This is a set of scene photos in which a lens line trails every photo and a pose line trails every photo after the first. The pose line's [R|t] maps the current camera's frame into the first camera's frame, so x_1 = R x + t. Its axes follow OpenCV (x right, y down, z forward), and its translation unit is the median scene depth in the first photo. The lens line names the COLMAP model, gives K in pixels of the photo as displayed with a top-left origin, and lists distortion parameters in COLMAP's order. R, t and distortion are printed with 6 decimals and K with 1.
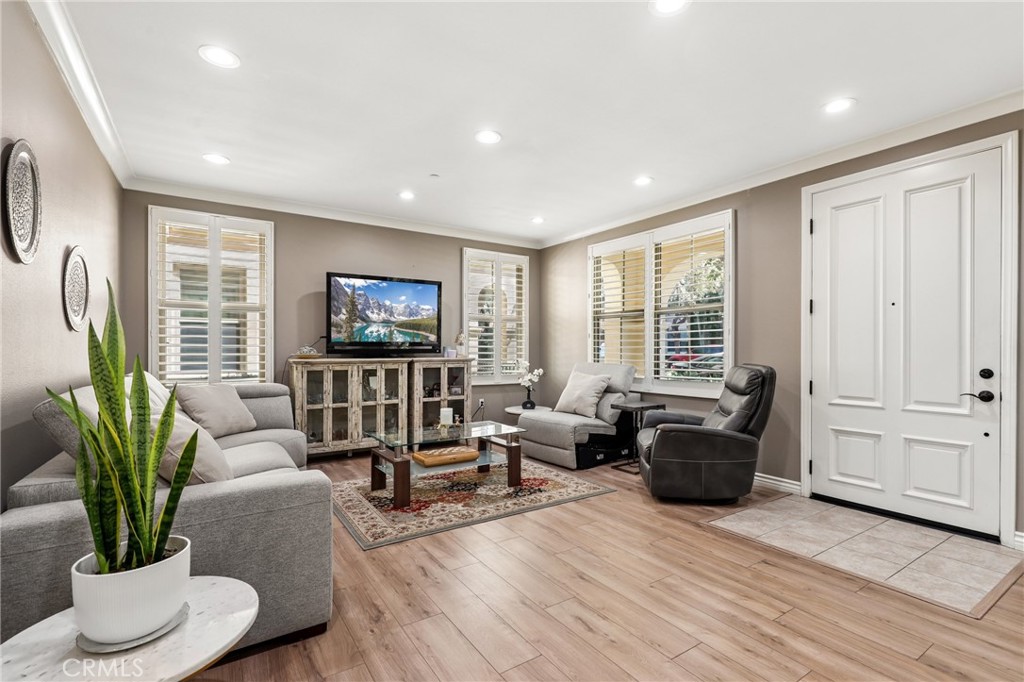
lens RADIAL K [[468.5, 0, 514.6], [0, 468.5, 348.2], [0, 0, 1]] dist [0.024368, 0.000088]
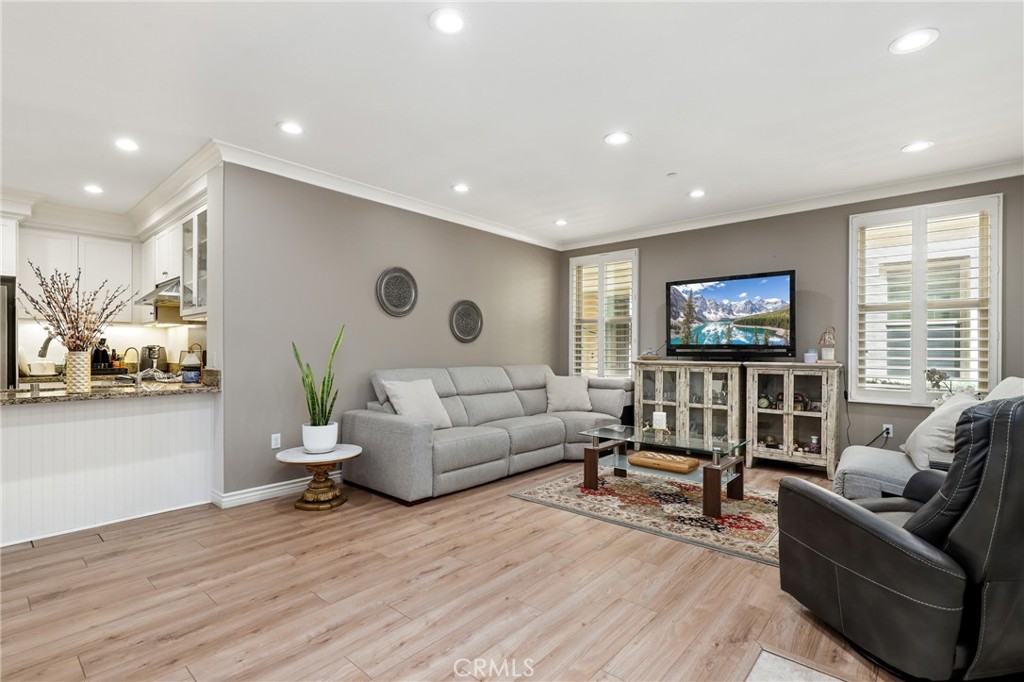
lens RADIAL K [[476.6, 0, 524.6], [0, 476.6, 354.0], [0, 0, 1]] dist [-0.001221, 0.000098]
pose [[0.277572, 0.005378, -0.960690, 0.589269], [-0.001868, 0.999985, 0.005059, 0.001986], [0.960703, 0.000390, 0.277578, 0.368272]]
